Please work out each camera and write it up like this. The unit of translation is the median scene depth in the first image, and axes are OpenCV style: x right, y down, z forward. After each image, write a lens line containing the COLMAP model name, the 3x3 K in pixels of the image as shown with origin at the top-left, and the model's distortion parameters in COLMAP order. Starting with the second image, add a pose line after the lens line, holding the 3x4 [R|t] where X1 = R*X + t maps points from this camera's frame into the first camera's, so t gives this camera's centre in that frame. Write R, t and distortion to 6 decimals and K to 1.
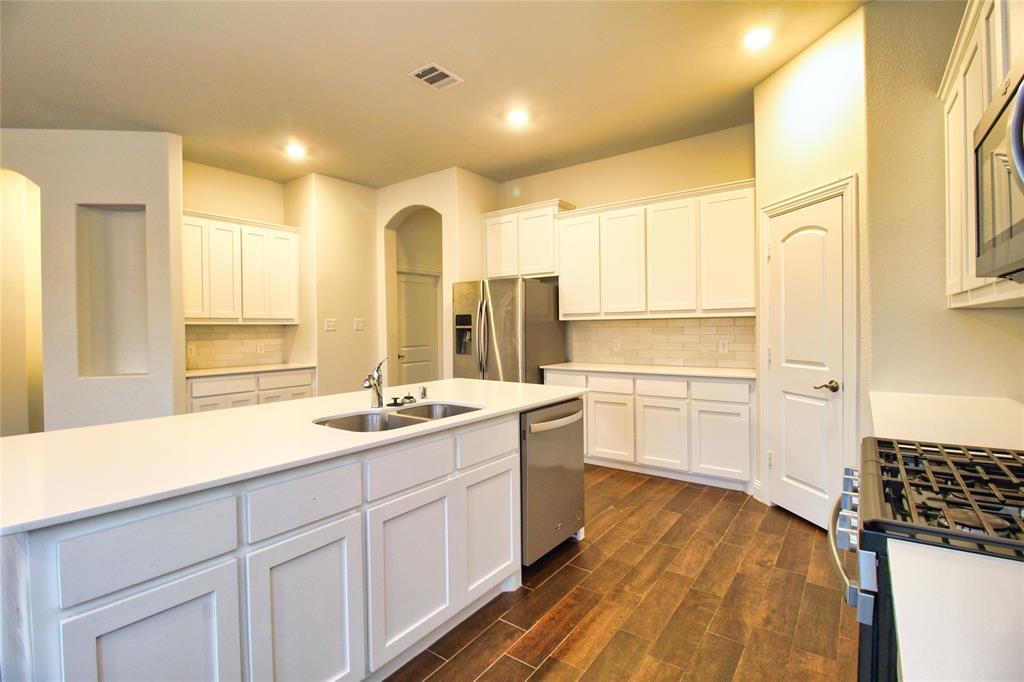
lens RADIAL K [[475.1, 0, 508.6], [0, 475.1, 335.2], [0, 0, 1]] dist [-0.009172, -0.001916]
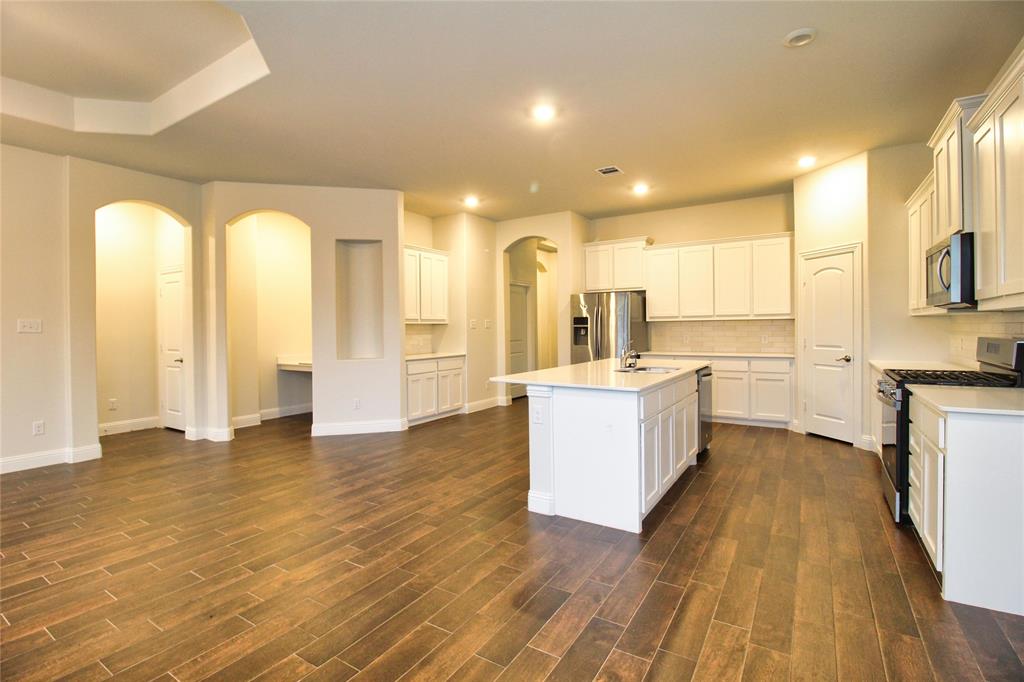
lens RADIAL K [[475.1, 0, 507.1], [0, 475.1, 332.7], [0, 0, 1]] dist [-0.009172, -0.001916]
pose [[0.997657, 0.000373, 0.068414, -0.475812], [0.000071, 0.999979, -0.006480, 0.014532], [-0.068415, 0.006469, 0.997636, -0.458219]]
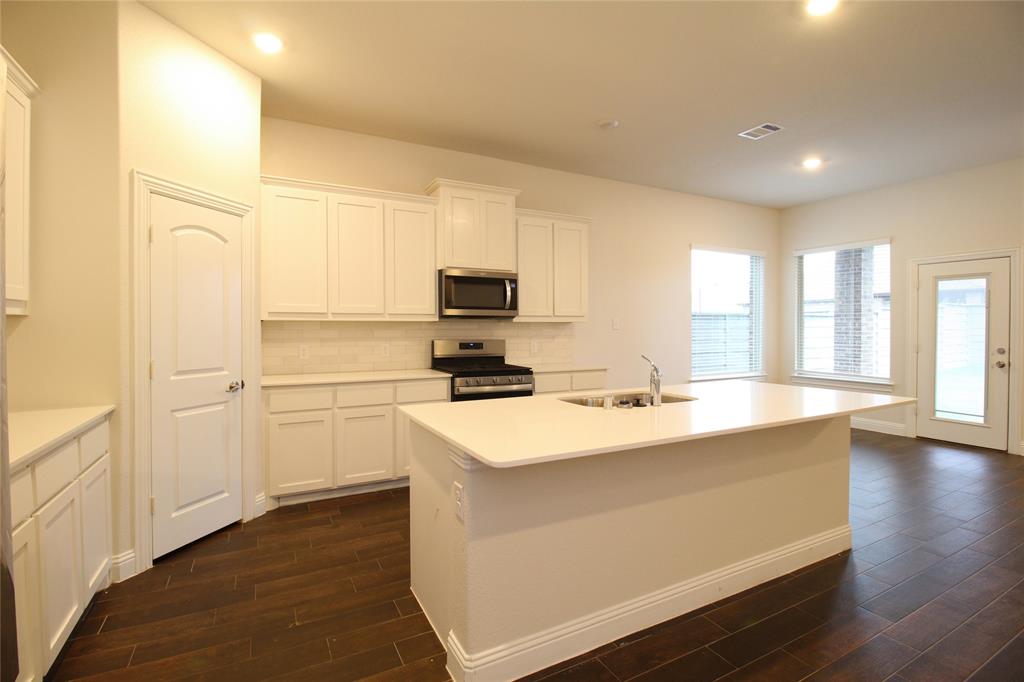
lens RADIAL K [[475.1, 0, 515.2], [0, 475.1, 333.7], [0, 0, 1]] dist [-0.009172, -0.001916]
pose [[-0.907604, 0.003300, 0.419814, -0.242178], [0.014200, 0.999638, 0.022842, -0.020457], [-0.419587, 0.026692, -0.907323, 1.149285]]
